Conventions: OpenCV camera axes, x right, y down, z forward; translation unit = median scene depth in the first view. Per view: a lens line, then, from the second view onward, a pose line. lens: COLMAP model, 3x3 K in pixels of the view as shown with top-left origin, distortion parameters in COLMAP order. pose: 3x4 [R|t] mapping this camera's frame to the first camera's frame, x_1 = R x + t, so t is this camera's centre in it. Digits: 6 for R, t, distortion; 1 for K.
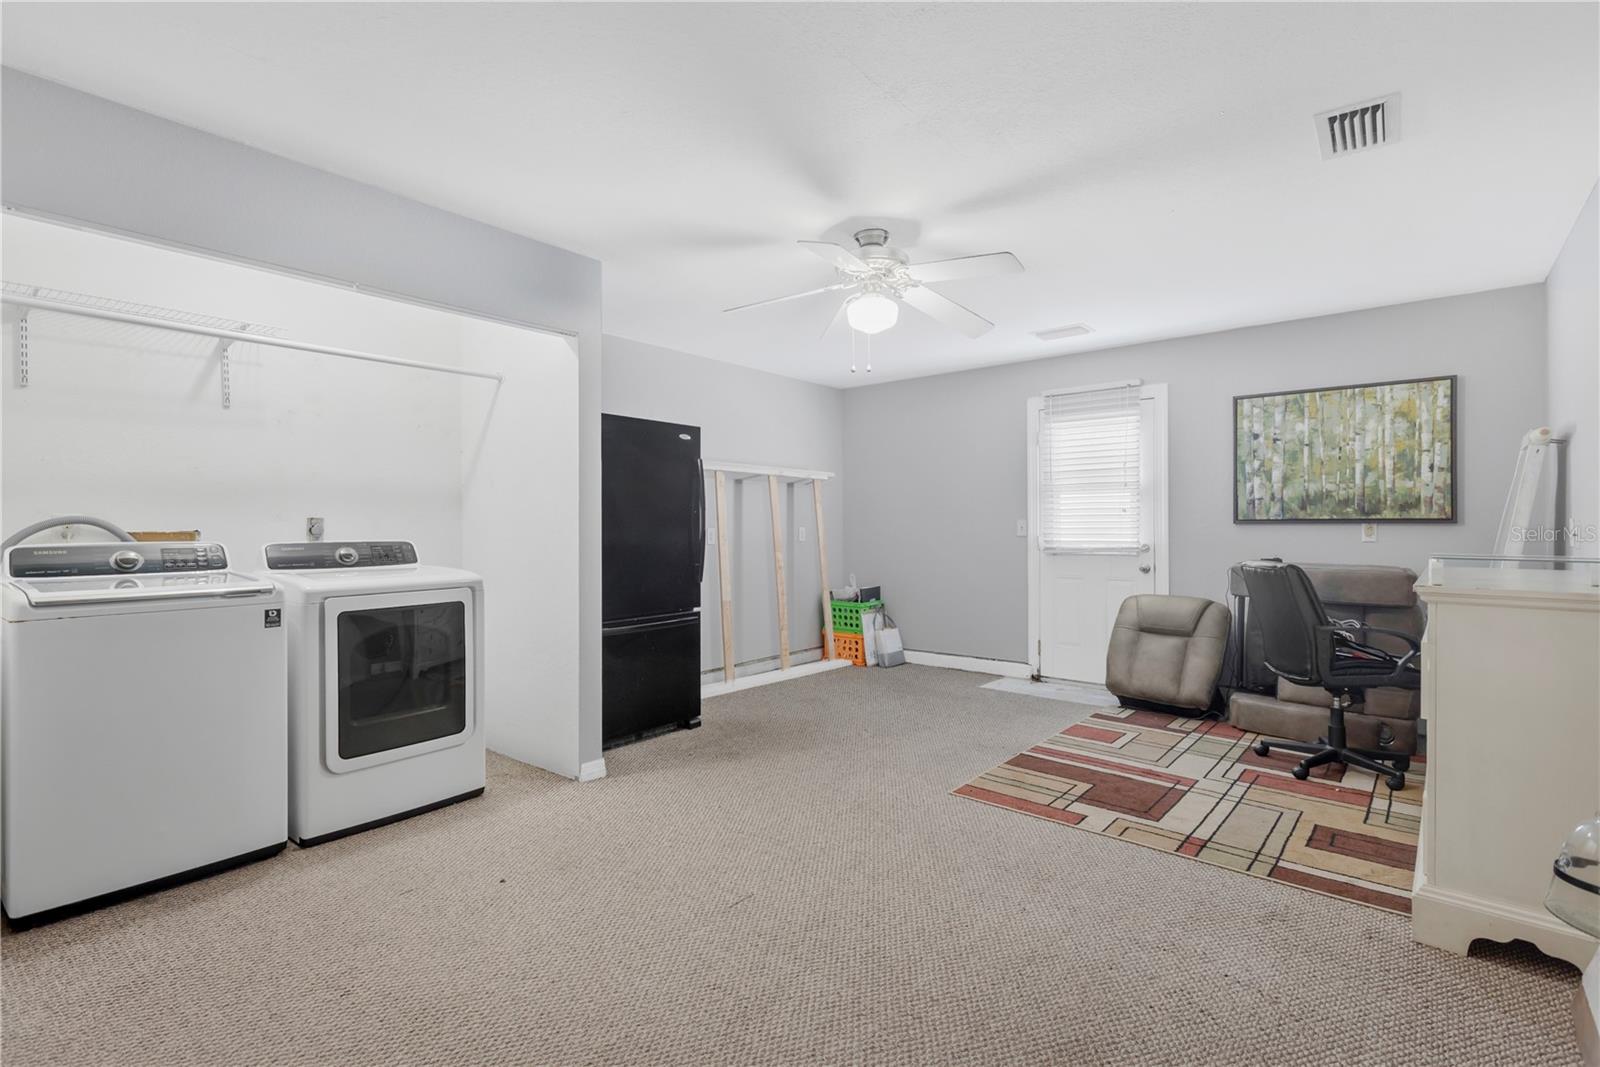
lens RADIAL K [[744.1, 0, 801.9], [0, 744.1, 532.2], [0, 0, 1]] dist [0.014629, -0.000464]
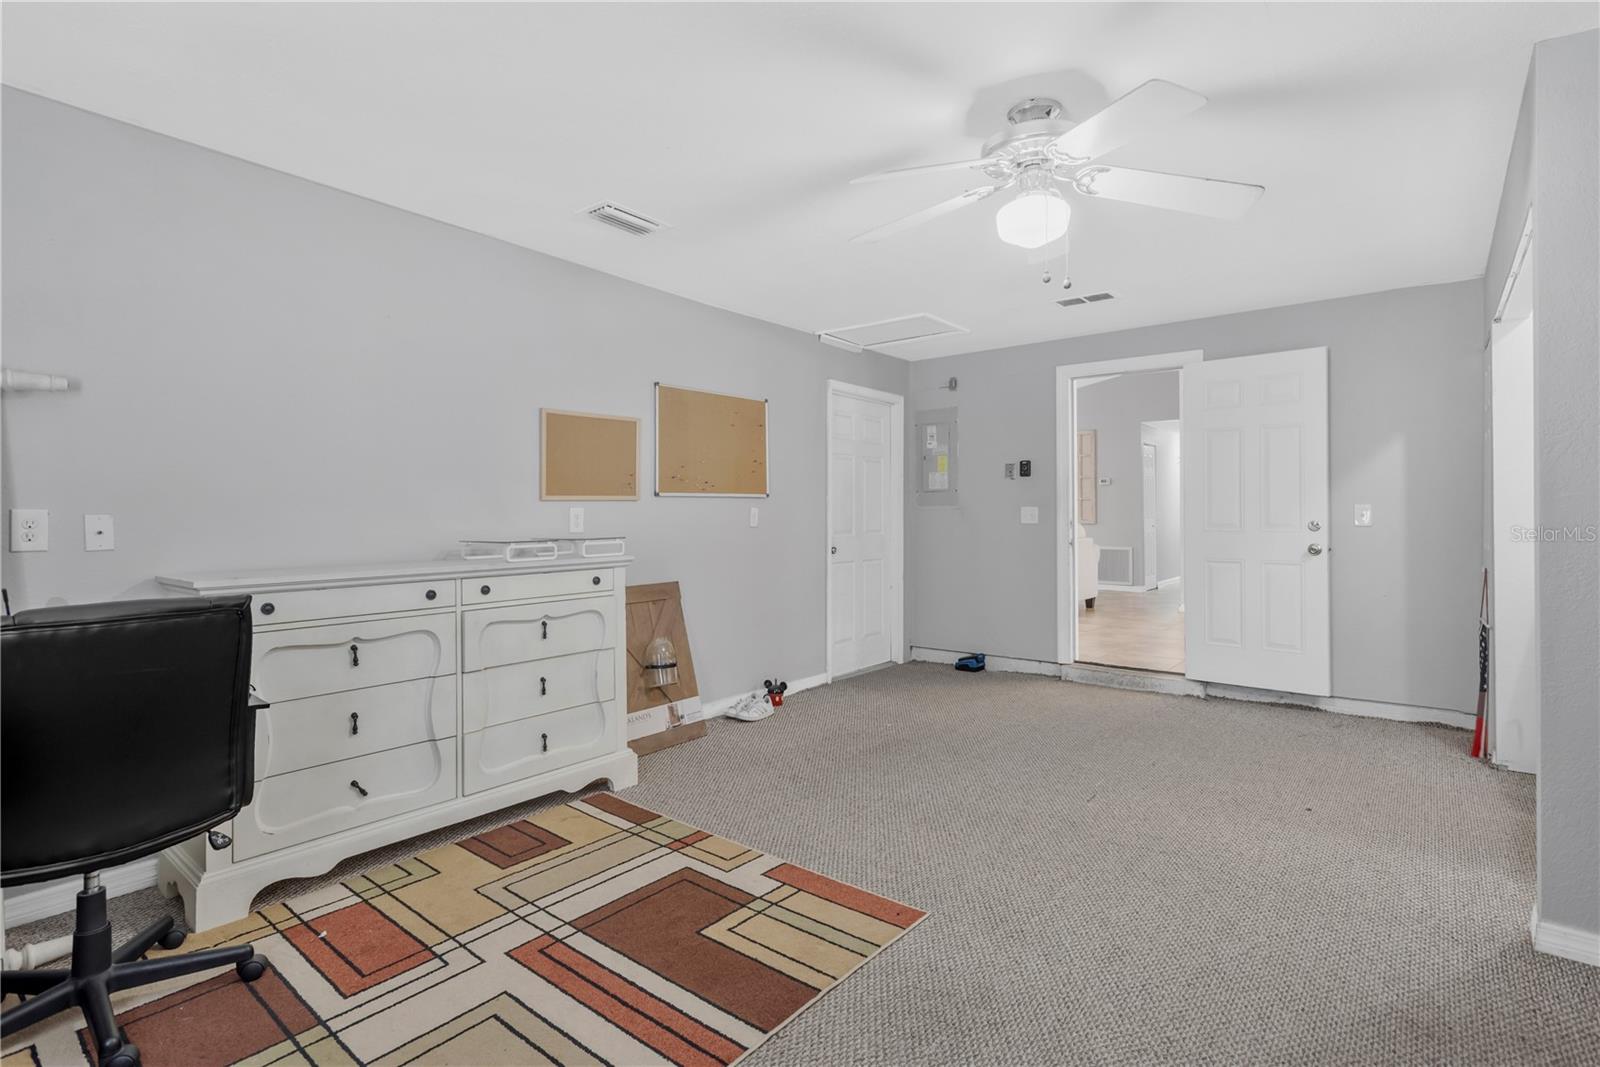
lens RADIAL K [[744.1, 0, 801.9], [0, 744.1, 532.2], [0, 0, 1]] dist [0.014629, -0.000464]
pose [[-0.999620, 0.010748, -0.025396, 0.335390], [0.010344, 0.999819, 0.015981, 0.000044], [0.025564, 0.015713, -0.999550, 1.691898]]
